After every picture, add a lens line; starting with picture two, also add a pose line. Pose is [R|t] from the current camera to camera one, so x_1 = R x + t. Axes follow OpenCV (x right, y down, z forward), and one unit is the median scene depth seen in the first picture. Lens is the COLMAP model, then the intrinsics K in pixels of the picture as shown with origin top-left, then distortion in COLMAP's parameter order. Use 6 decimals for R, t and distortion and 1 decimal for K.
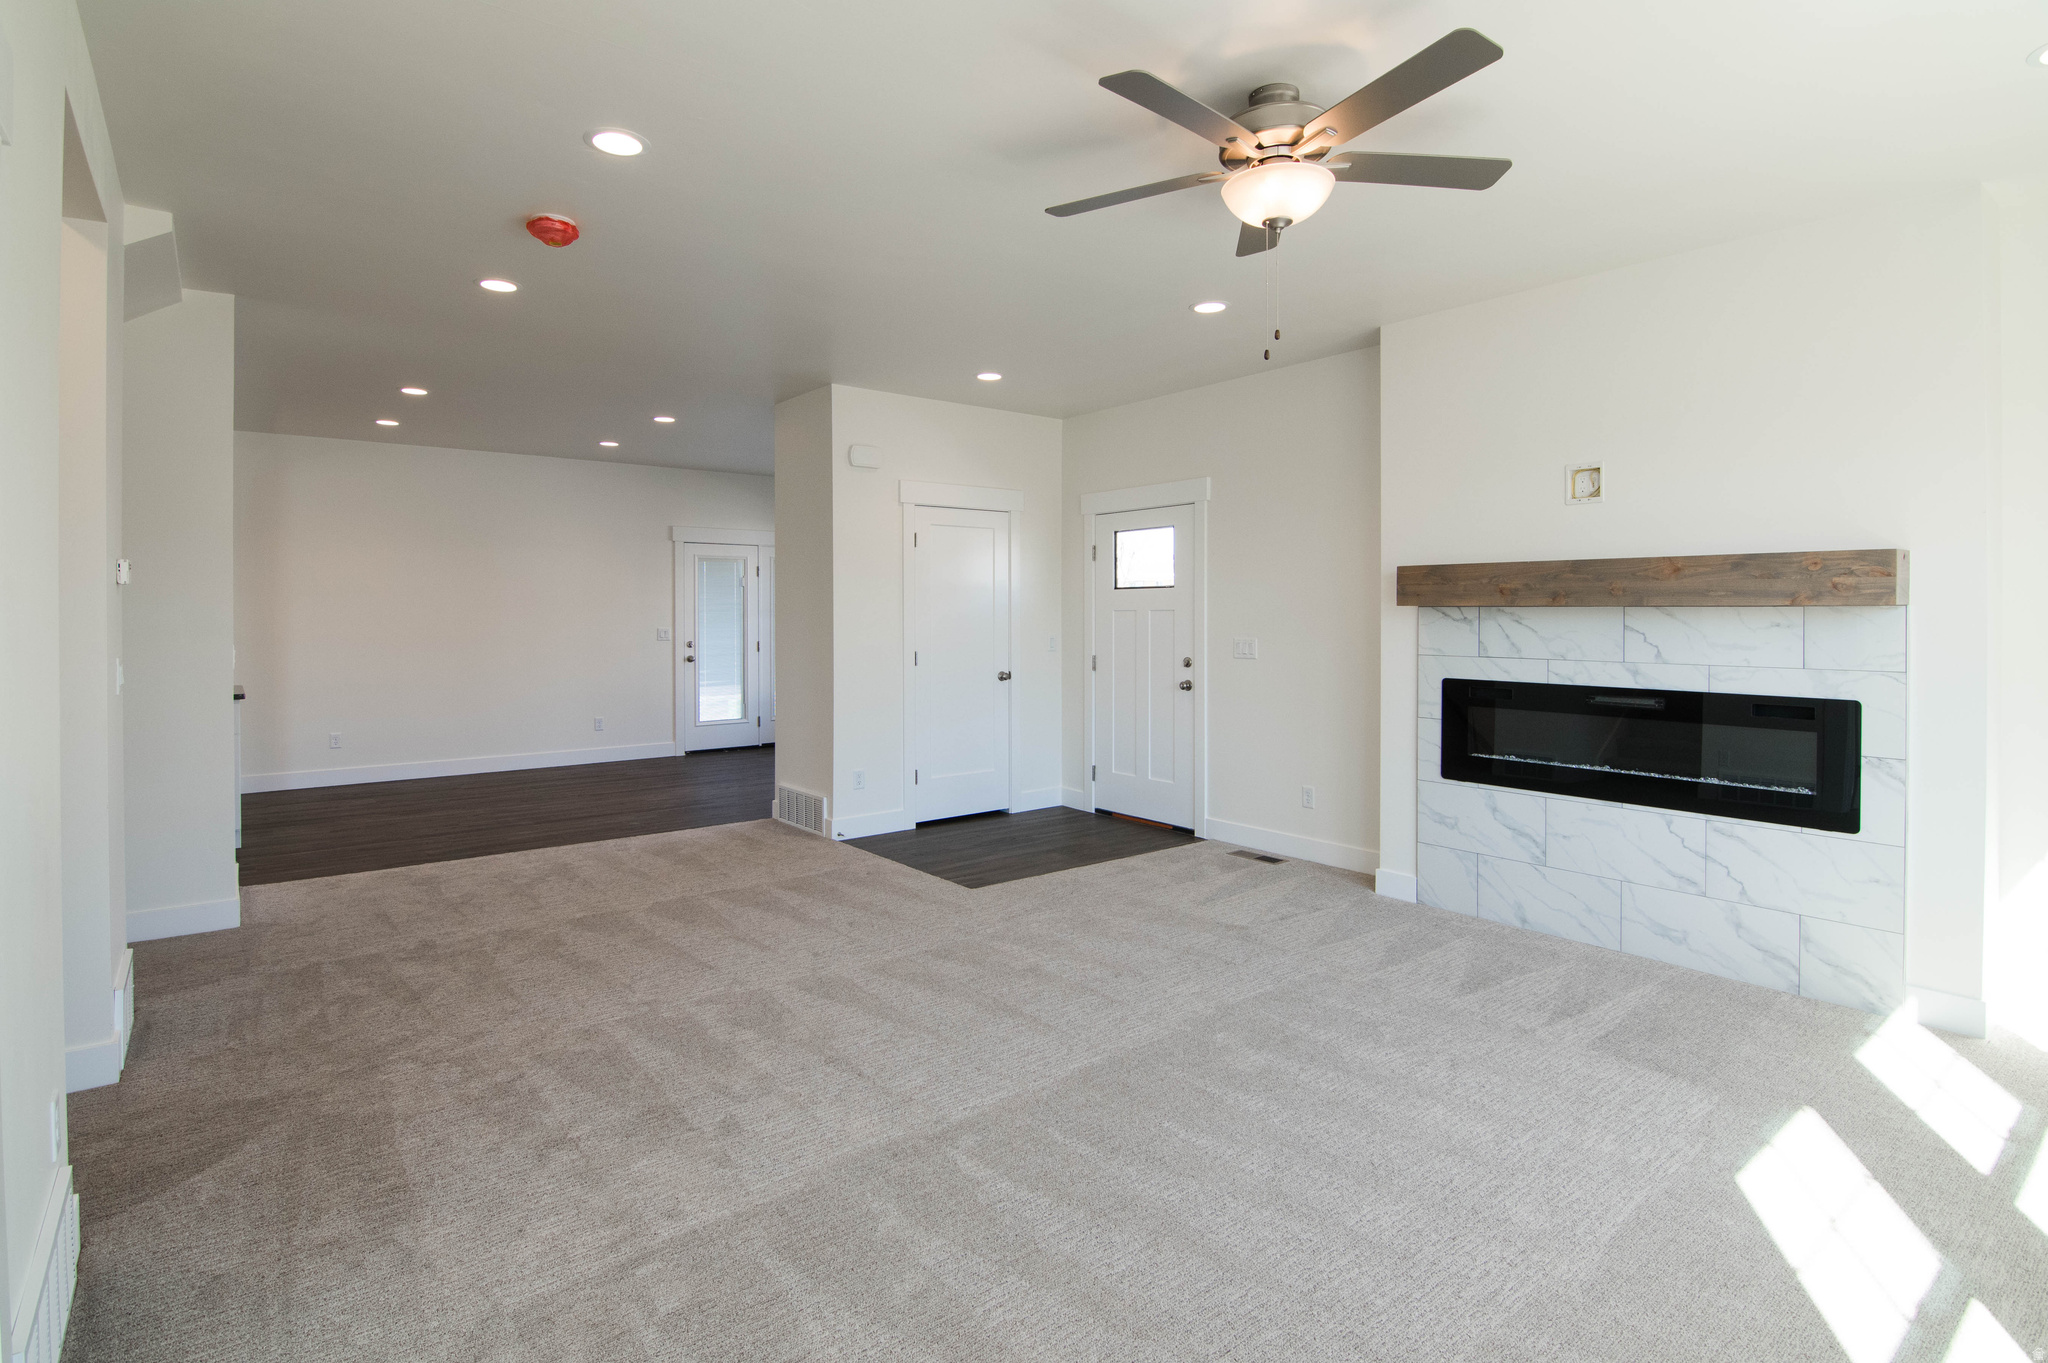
lens RADIAL K [[1026.1, 0, 994.3], [0, 1026.1, 602.5], [0, 0, 1]] dist [-0.011486, -0.000915]
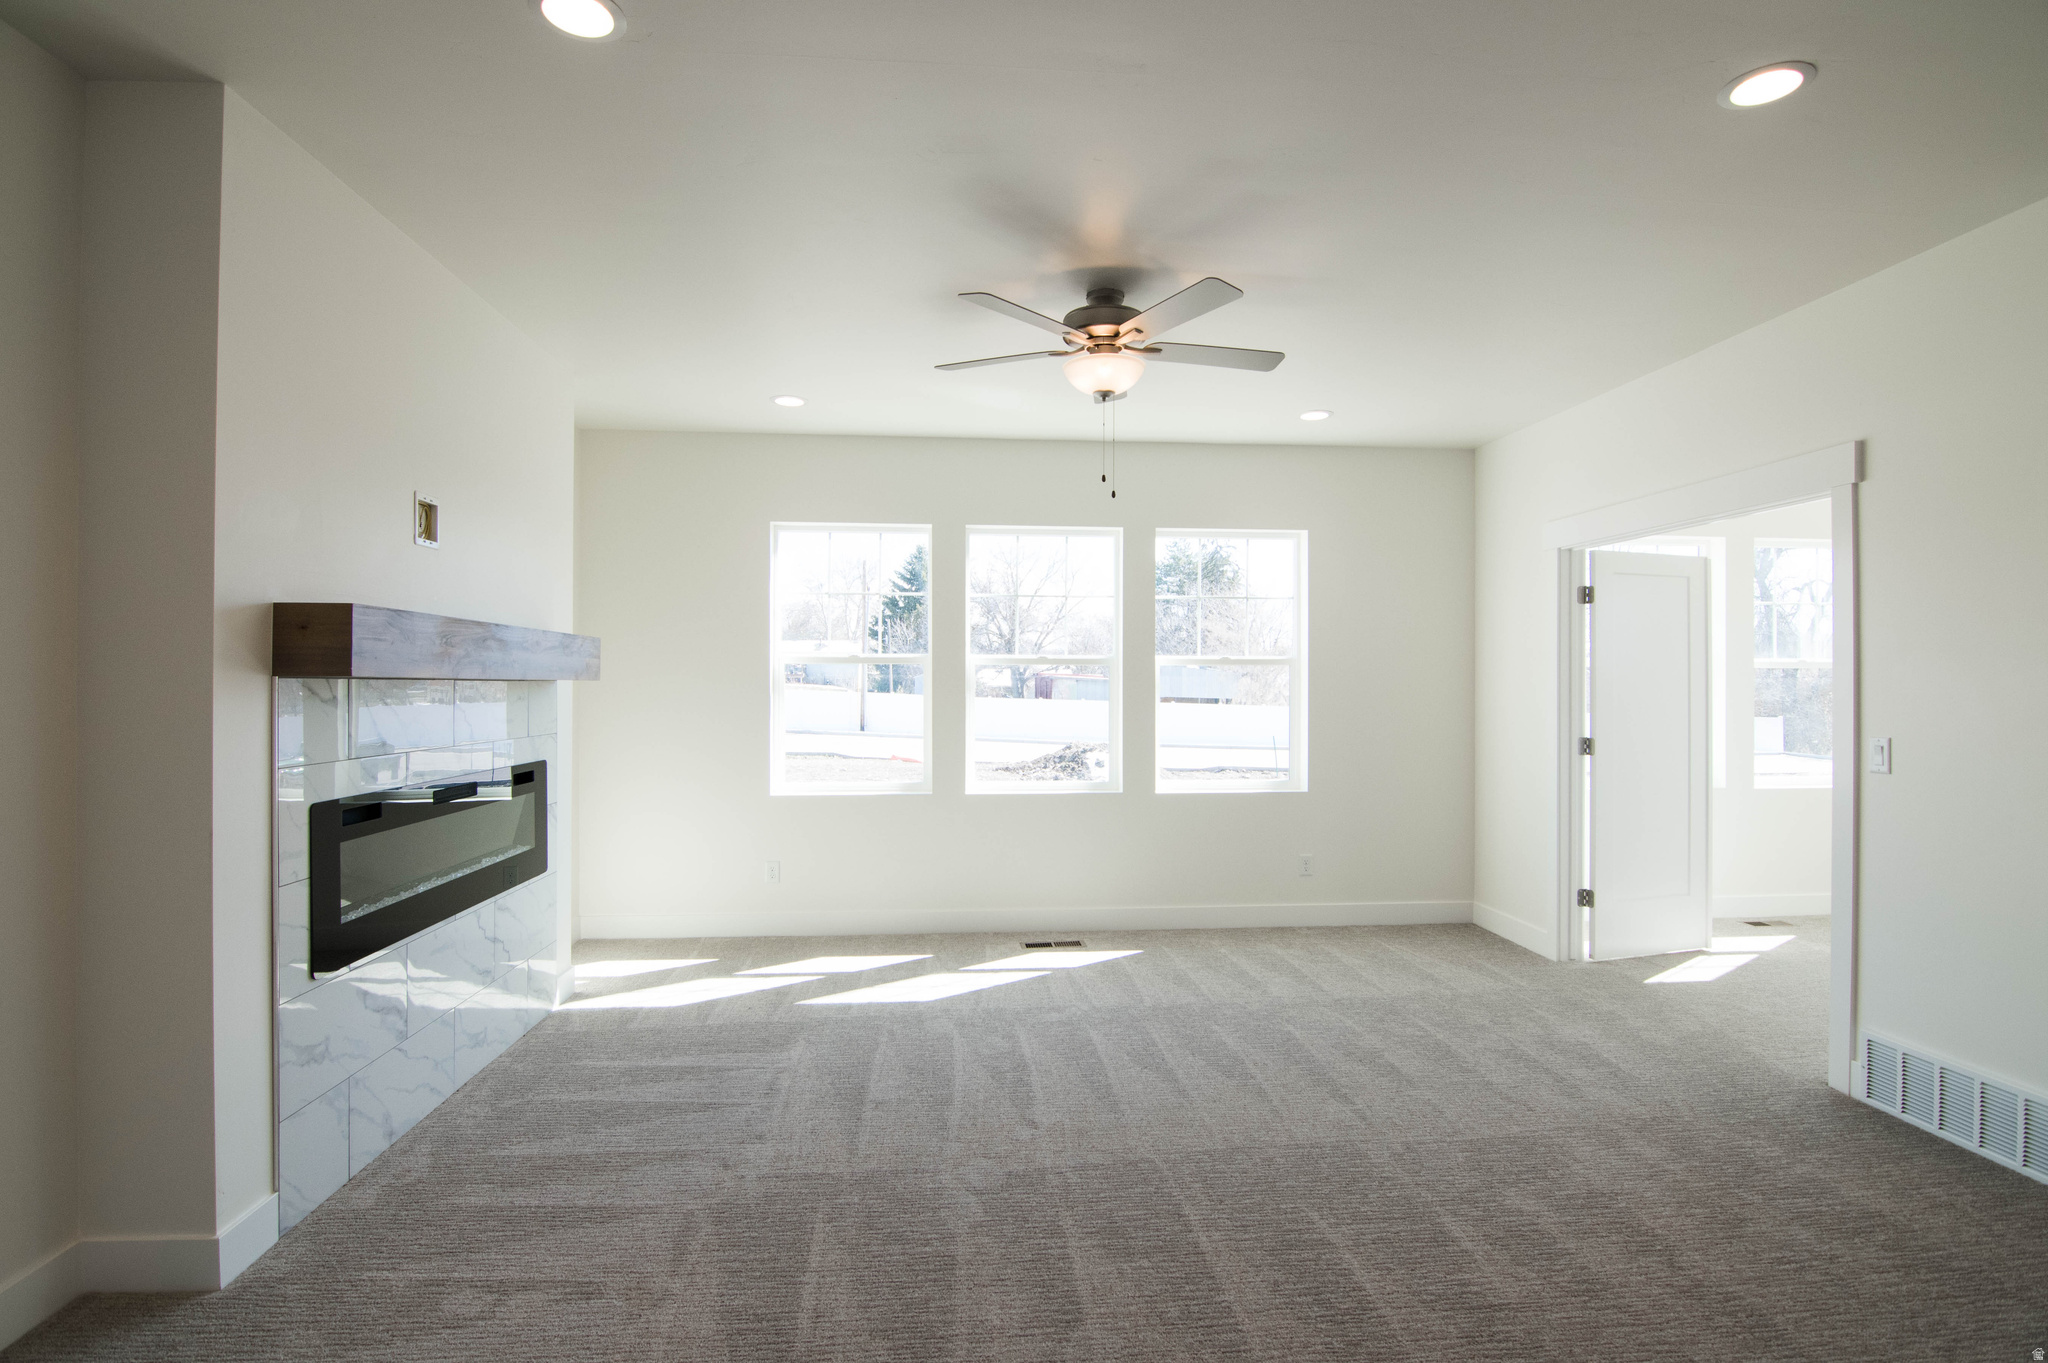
lens RADIAL K [[1034.8, 0, 1024.0], [0, 1034.8, 681.5], [0, 0, 1]] dist [-0.002633, -0.000270]
pose [[-0.838899, -0.006600, 0.544247, -0.215373], [-0.008382, 0.999965, -0.000795, 0.003229], [-0.544223, -0.005229, -0.838924, 1.347068]]
